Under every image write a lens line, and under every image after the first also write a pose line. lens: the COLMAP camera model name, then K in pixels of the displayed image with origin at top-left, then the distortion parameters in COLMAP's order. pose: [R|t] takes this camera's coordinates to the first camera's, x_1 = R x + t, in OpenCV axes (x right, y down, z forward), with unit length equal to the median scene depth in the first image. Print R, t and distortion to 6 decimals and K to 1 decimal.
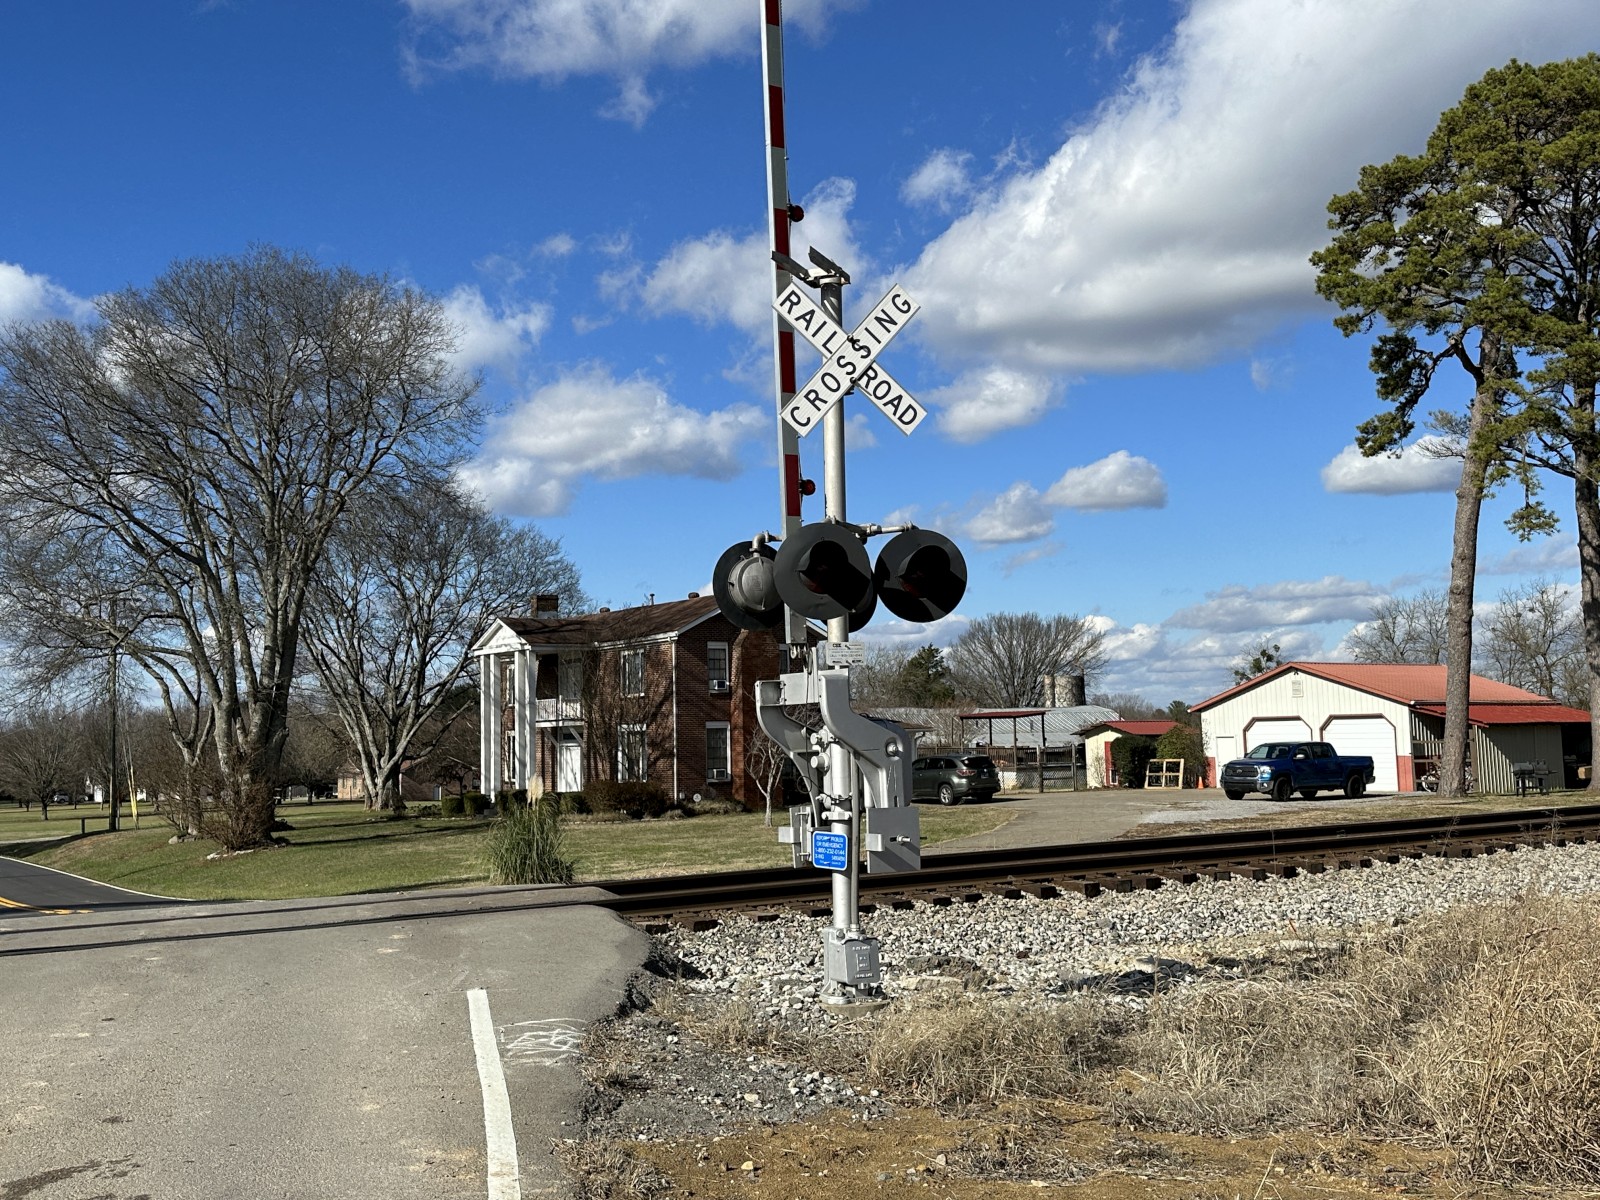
lens RADIAL K [[1540.8, 0, 794.9], [0, 1540.8, 590.3], [0, 0, 1]] dist [0.196641, -0.438919]
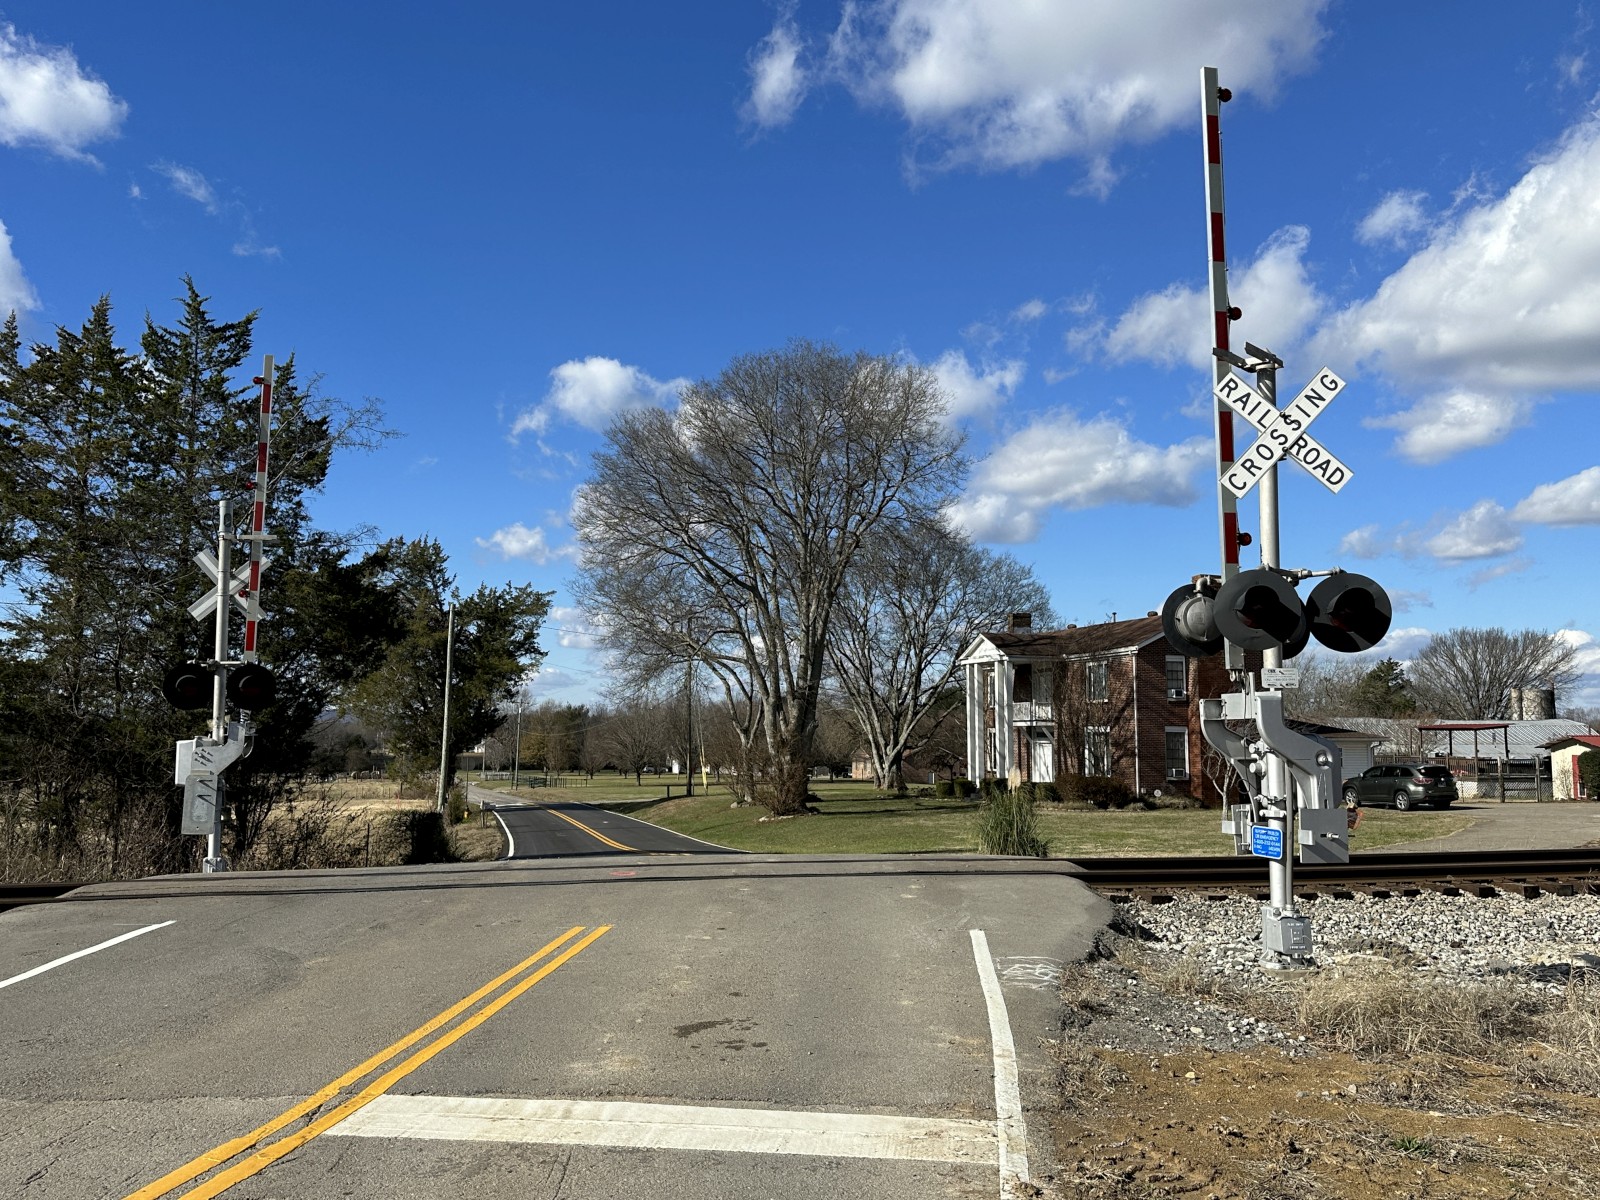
lens RADIAL K [[1335.1, 0, 775.3], [0, 1335.1, 603.0], [0, 0, 1]] dist [0.100741, -0.170252]
pose [[0.942790, -0.005019, -0.333349, 0.003046], [0.004212, 0.999986, -0.003144, -0.003490], [0.333360, 0.001560, 0.942798, -0.025586]]
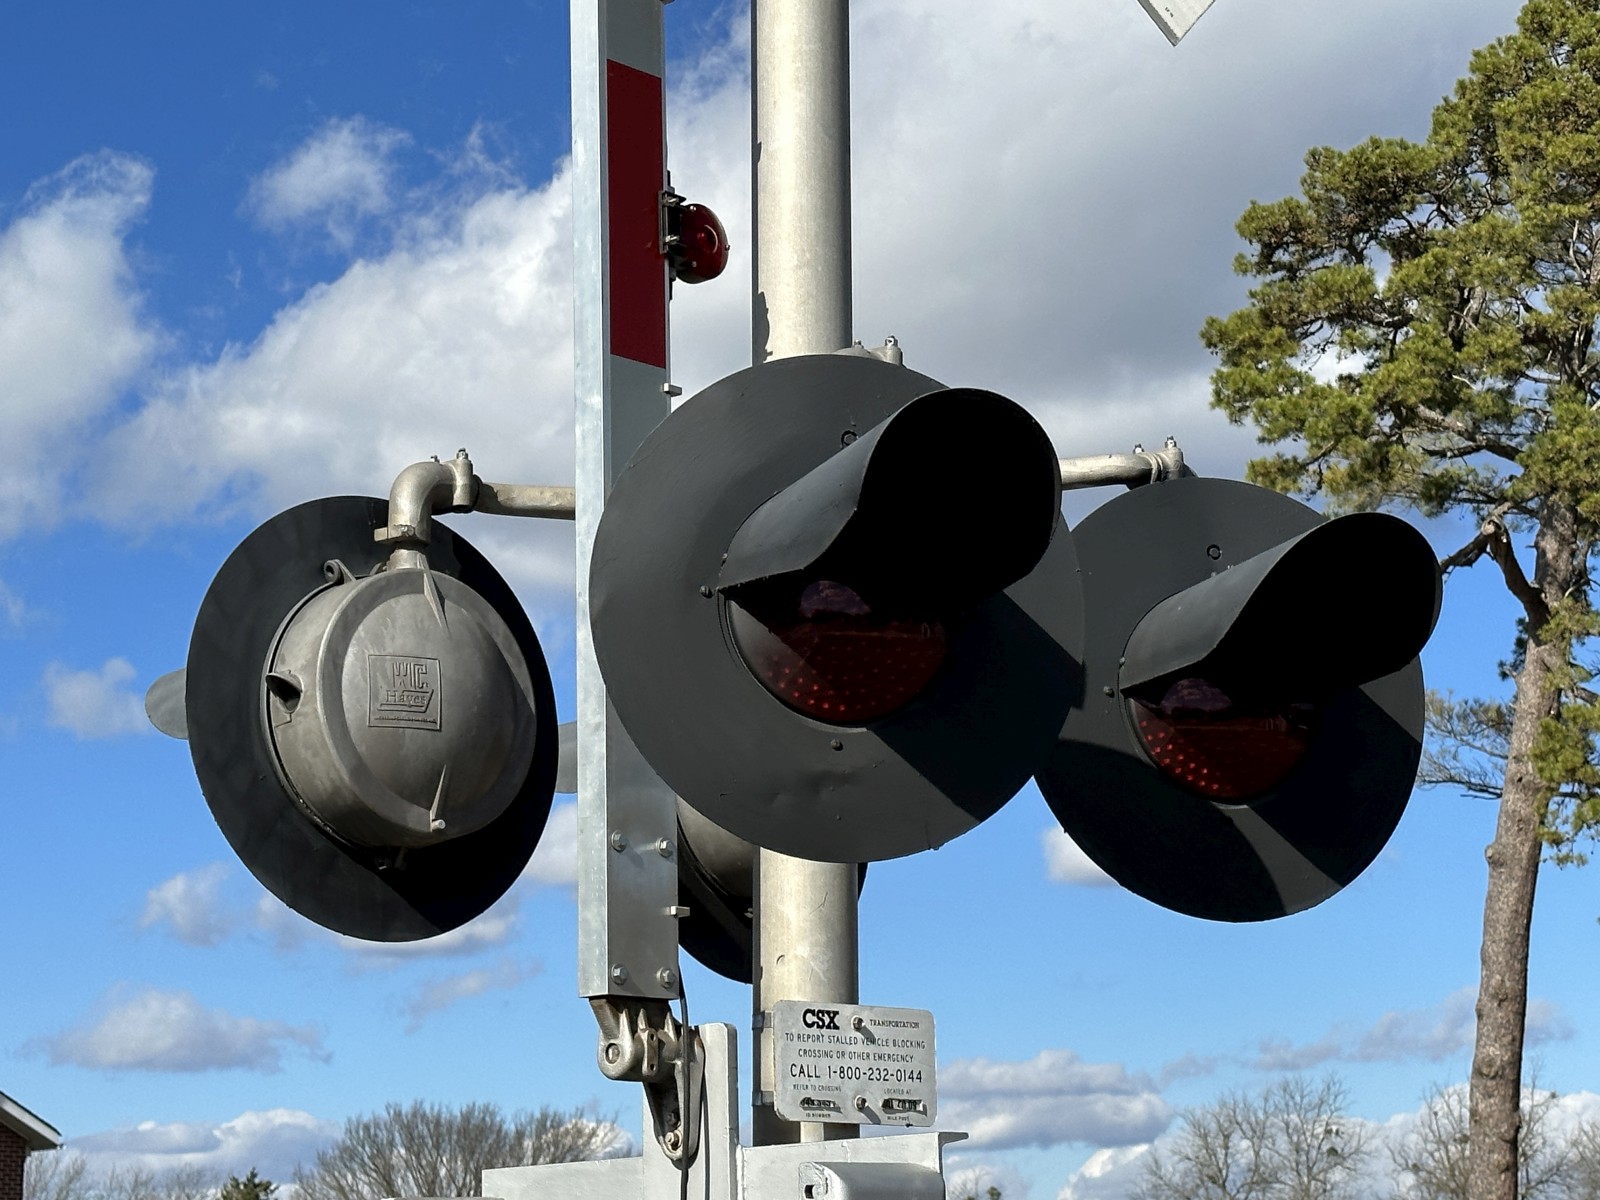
lens RADIAL K [[3206.3, 0, 798.7], [0, 3206.3, 553.3], [0, 0, 1]] dist [0.088646, 0.266507]
pose [[0.965636, 0.072771, 0.249504, -0.018683], [-0.032865, 0.986484, -0.160526, 0.009714], [-0.257813, 0.146810, 0.954976, 0.134358]]
